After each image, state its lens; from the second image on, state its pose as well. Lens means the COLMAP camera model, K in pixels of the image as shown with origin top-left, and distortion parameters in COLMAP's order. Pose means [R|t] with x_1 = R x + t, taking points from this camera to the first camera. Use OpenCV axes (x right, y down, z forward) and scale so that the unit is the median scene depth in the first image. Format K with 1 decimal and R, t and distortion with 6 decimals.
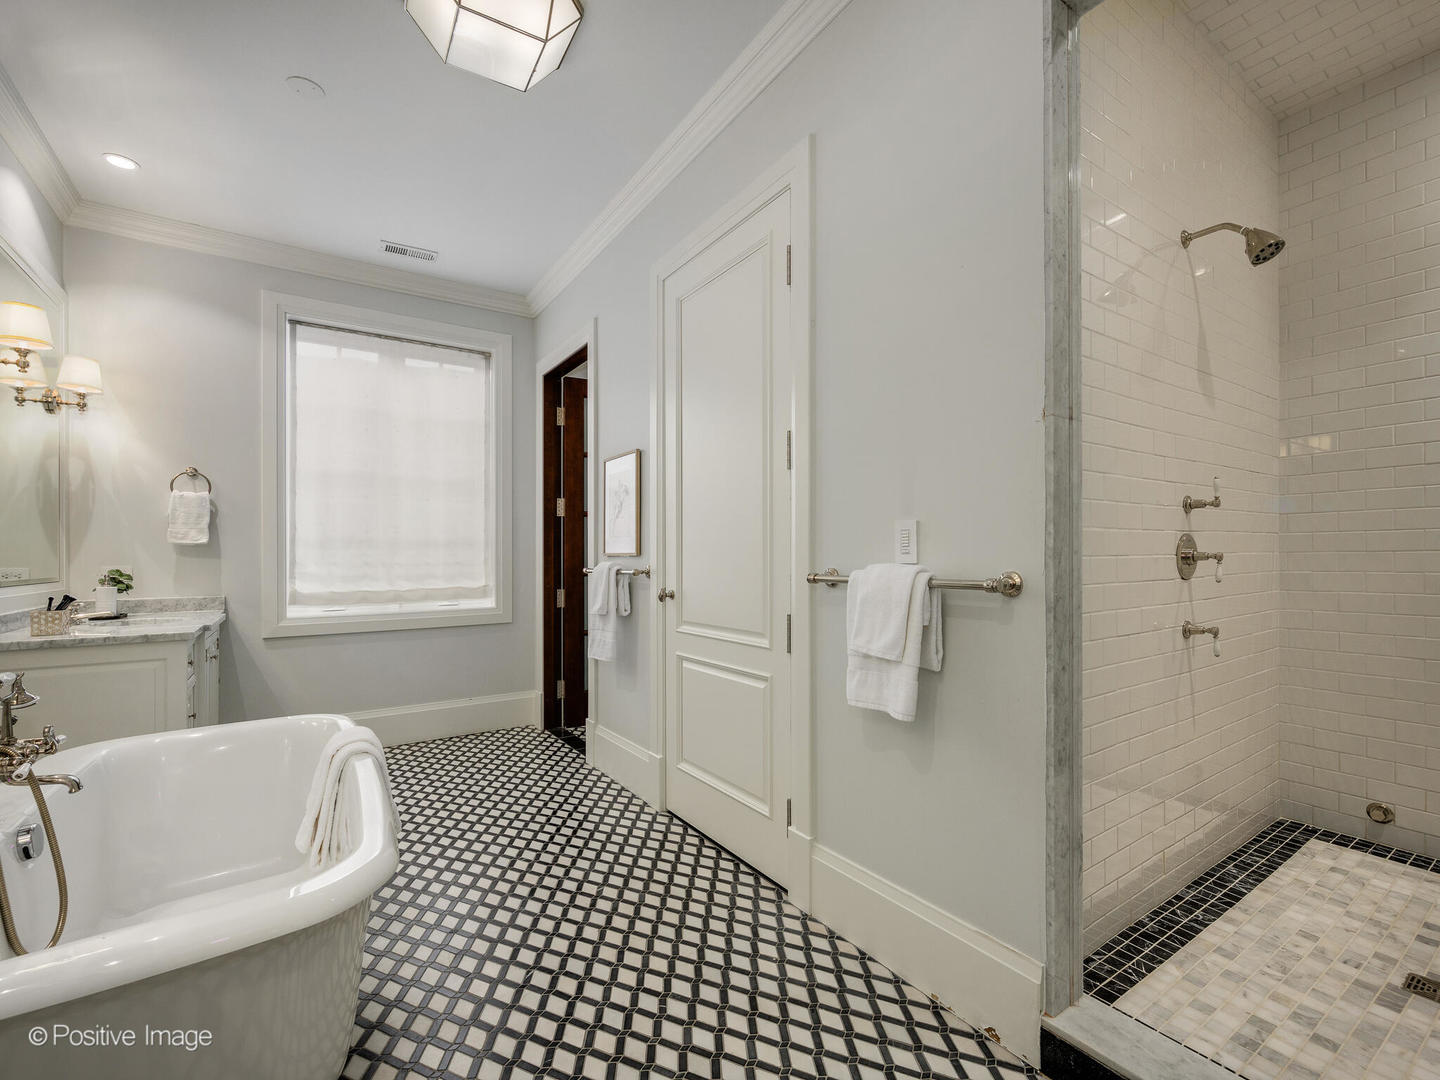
lens RADIAL K [[637.6, 0, 722.3], [0, 637.6, 544.4], [0, 0, 1]] dist [-0.000686, -0.000409]
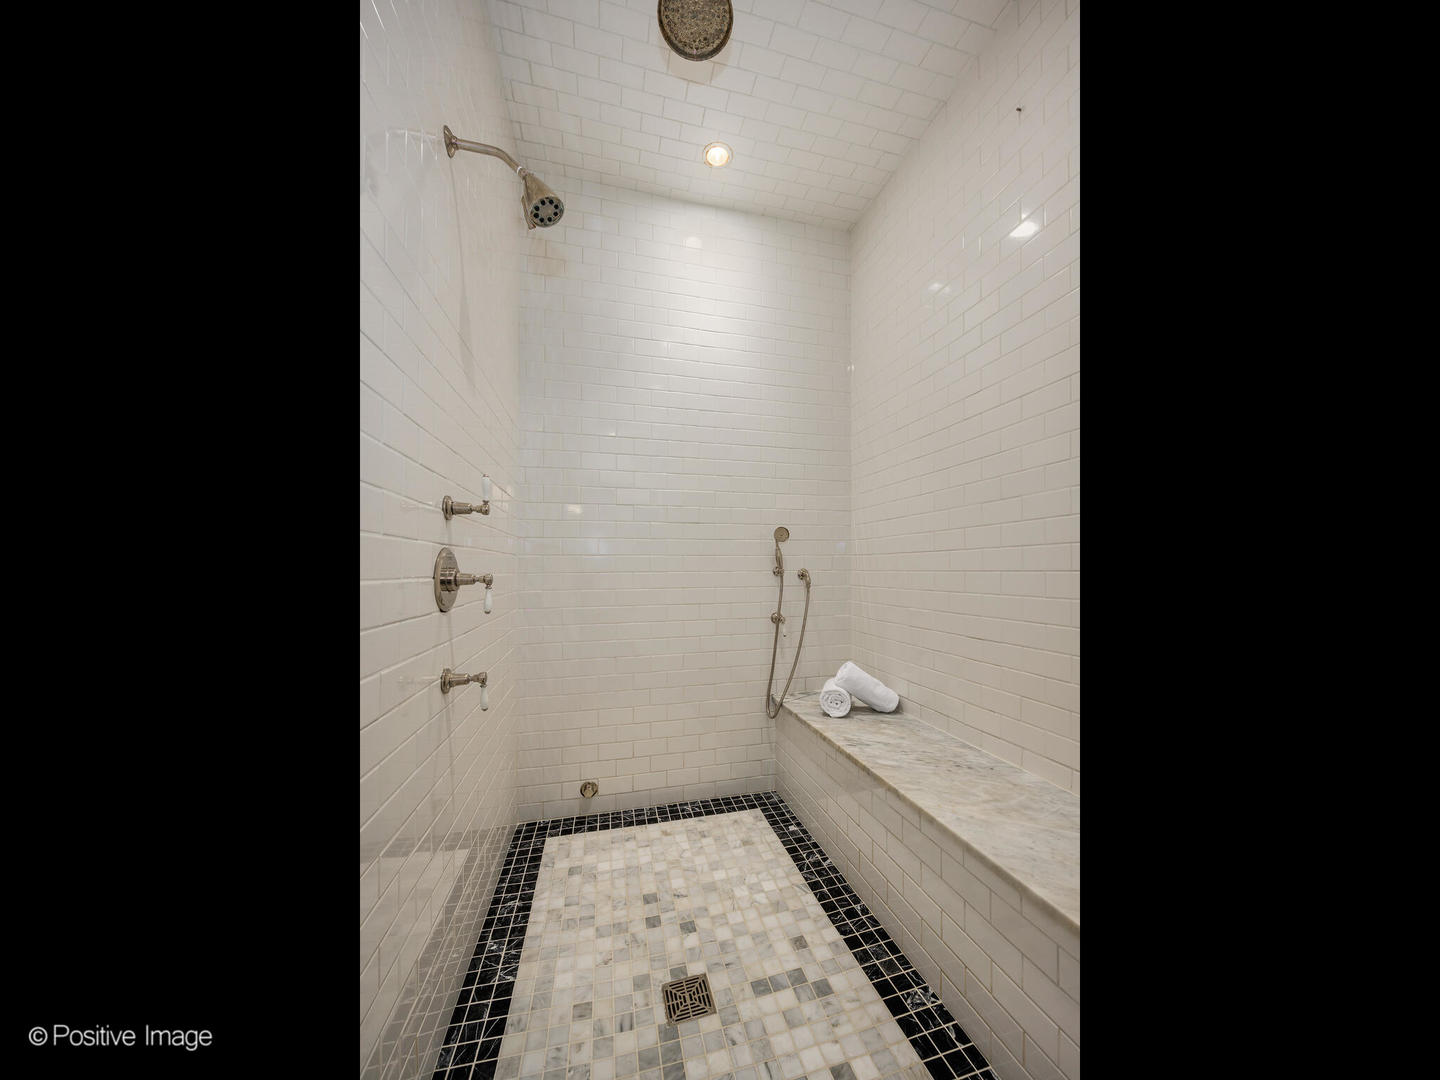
lens RADIAL K [[431.9, 0, 726.8], [0, 431.9, 574.3], [0, 0, 1]] dist [-0.005302, -0.000020]
pose [[0.296565, -0.007546, 0.954983, 0.357727], [-0.015958, 0.999790, 0.012855, 0.001523], [-0.954879, -0.019052, 0.296382, 0.553039]]
